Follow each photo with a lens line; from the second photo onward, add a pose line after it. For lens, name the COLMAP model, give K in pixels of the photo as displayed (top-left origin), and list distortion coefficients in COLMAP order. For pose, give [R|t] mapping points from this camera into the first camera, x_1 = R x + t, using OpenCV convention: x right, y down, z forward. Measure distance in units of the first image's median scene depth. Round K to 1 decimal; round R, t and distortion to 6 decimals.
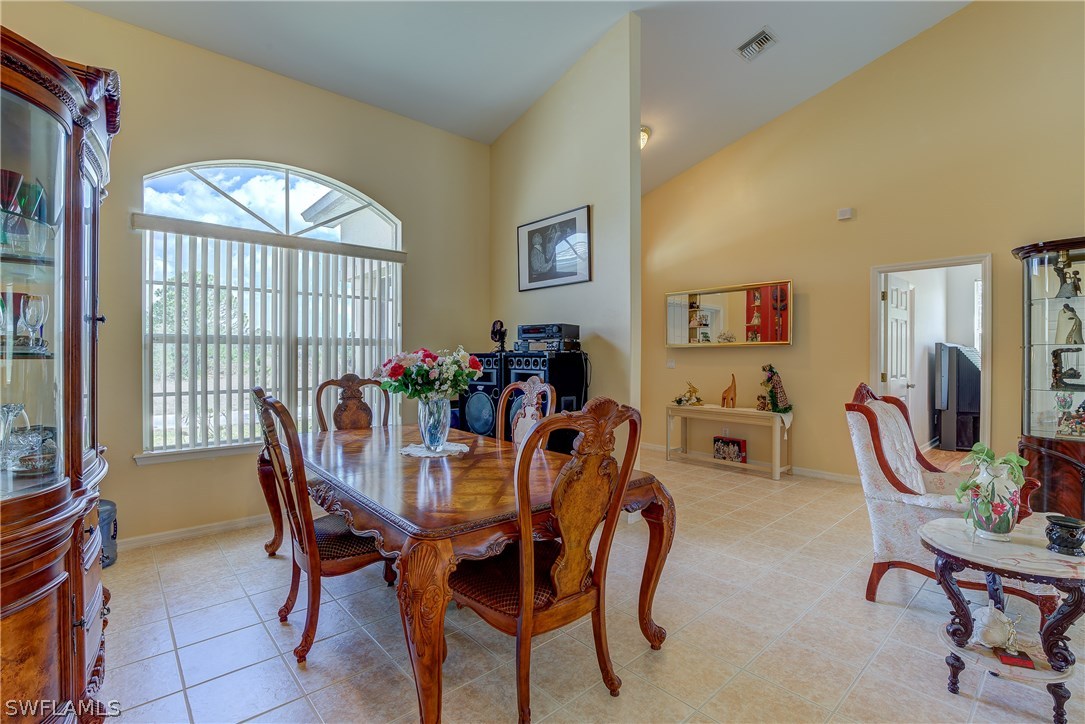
lens RADIAL K [[494.6, 0, 545.7], [0, 494.6, 354.4], [0, 0, 1]] dist [-0.021728, 0.003968]
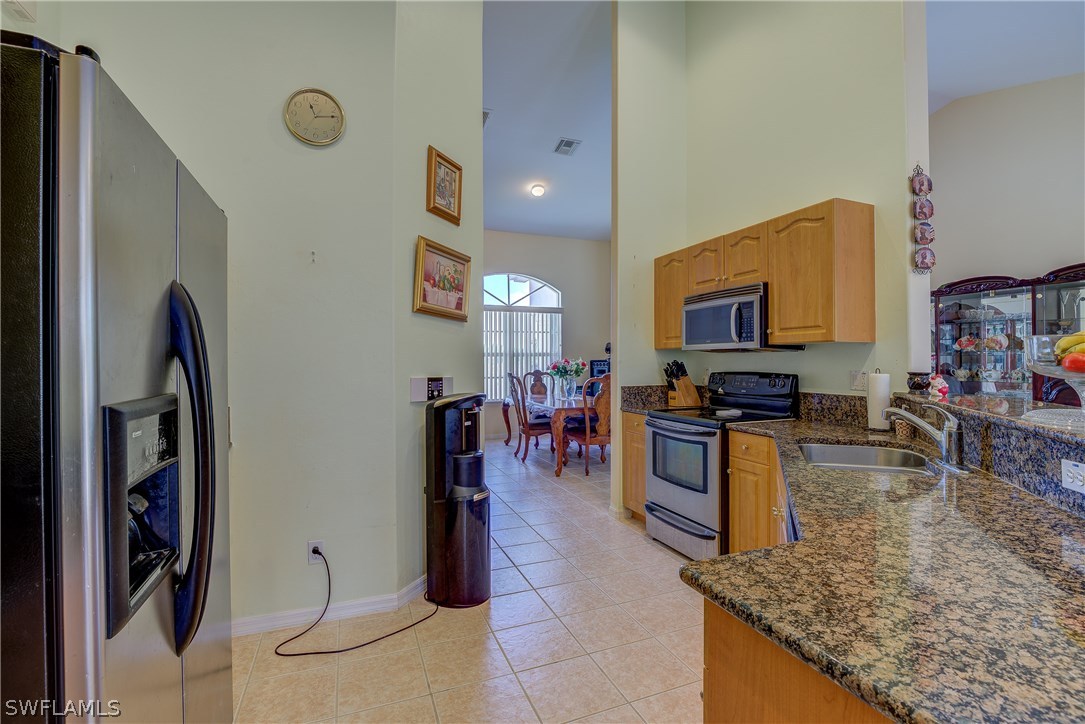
lens RADIAL K [[494.6, 0, 545.8], [0, 494.6, 356.8], [0, 0, 1]] dist [-0.021728, 0.003968]
pose [[0.938978, -0.005851, -0.343926, 0.371537], [0.004929, 0.999982, -0.003554, -0.008749], [0.343941, 0.001642, 0.938990, -0.988690]]
